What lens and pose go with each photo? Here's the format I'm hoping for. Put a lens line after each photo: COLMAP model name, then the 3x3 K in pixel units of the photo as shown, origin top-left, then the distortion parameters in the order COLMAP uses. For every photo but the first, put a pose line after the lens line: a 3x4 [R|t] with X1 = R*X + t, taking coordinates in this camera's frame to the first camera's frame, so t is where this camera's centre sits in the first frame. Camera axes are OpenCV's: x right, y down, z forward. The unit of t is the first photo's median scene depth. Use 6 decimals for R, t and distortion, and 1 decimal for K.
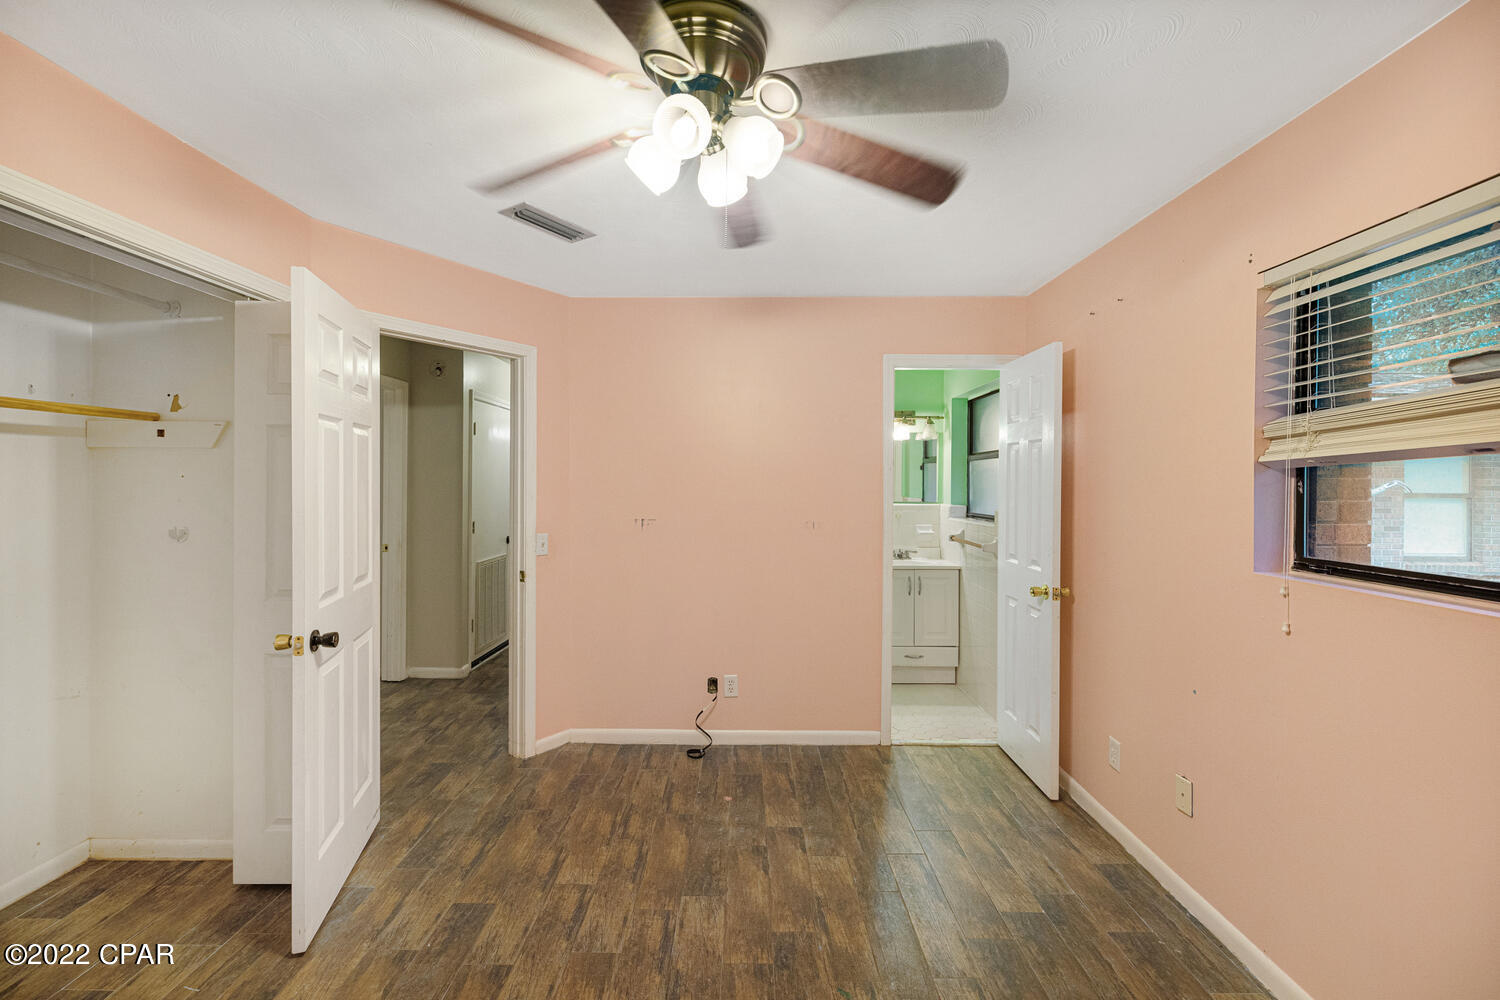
lens RADIAL K [[638.1, 0, 744.6], [0, 638.1, 491.6], [0, 0, 1]] dist [-0.010107, 0.004298]
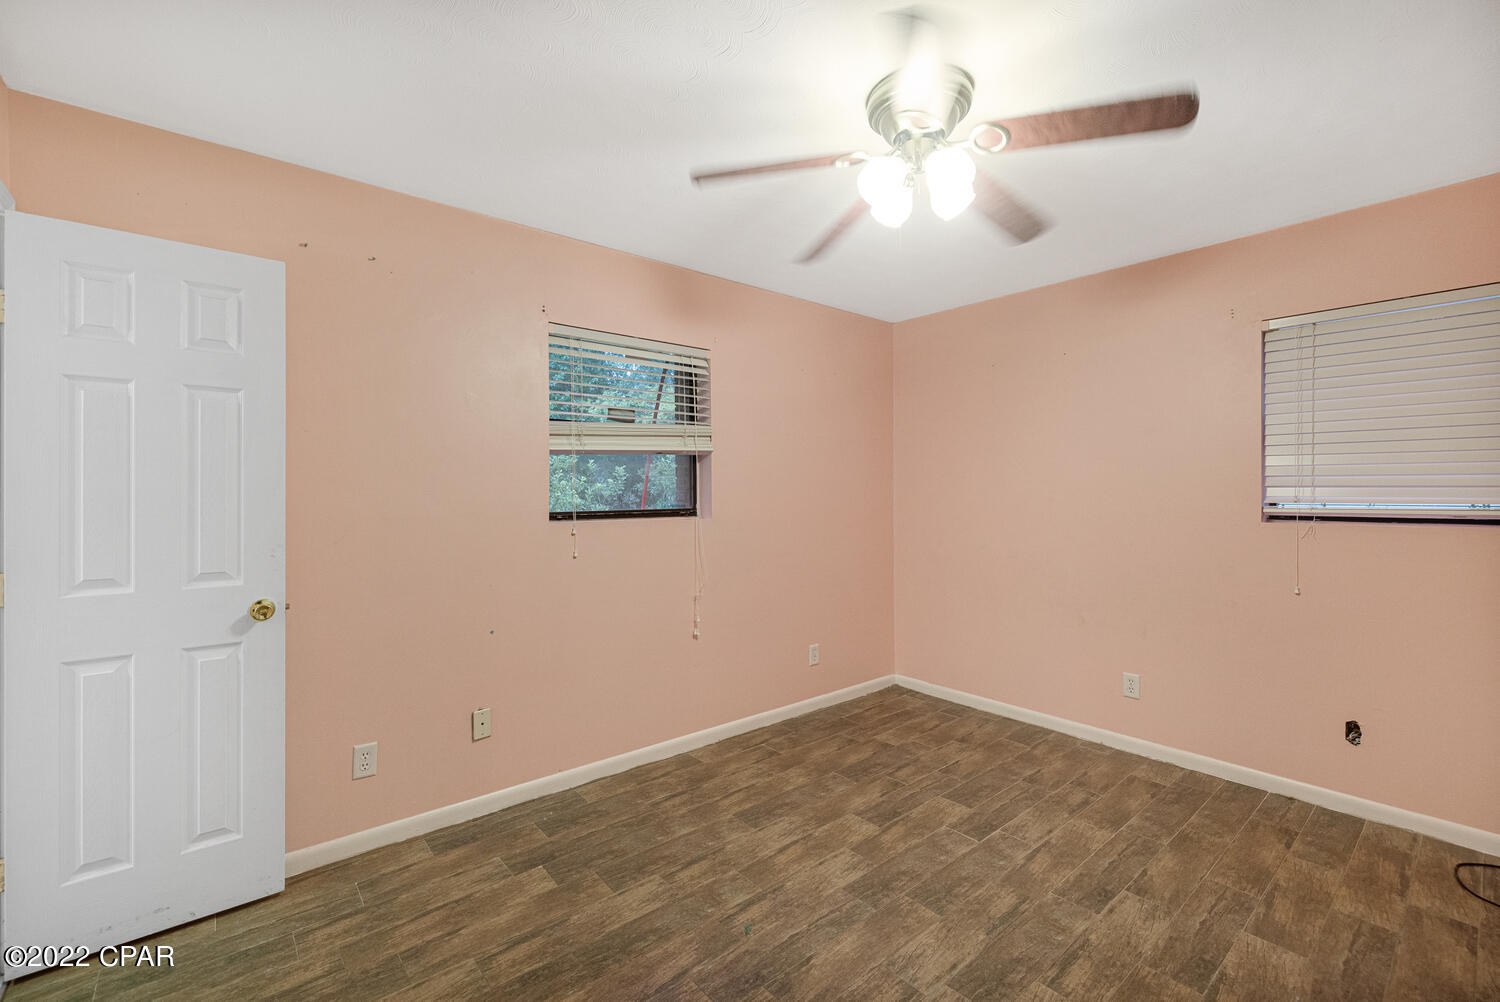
lens RADIAL K [[638.1, 0, 751.6], [0, 638.1, 493.6], [0, 0, 1]] dist [-0.010107, 0.004298]
pose [[-0.658549, 0.002392, 0.752534, -0.580970], [0.014657, 0.999846, 0.009649, 0.046273], [-0.752395, 0.017384, -0.658483, 1.505067]]
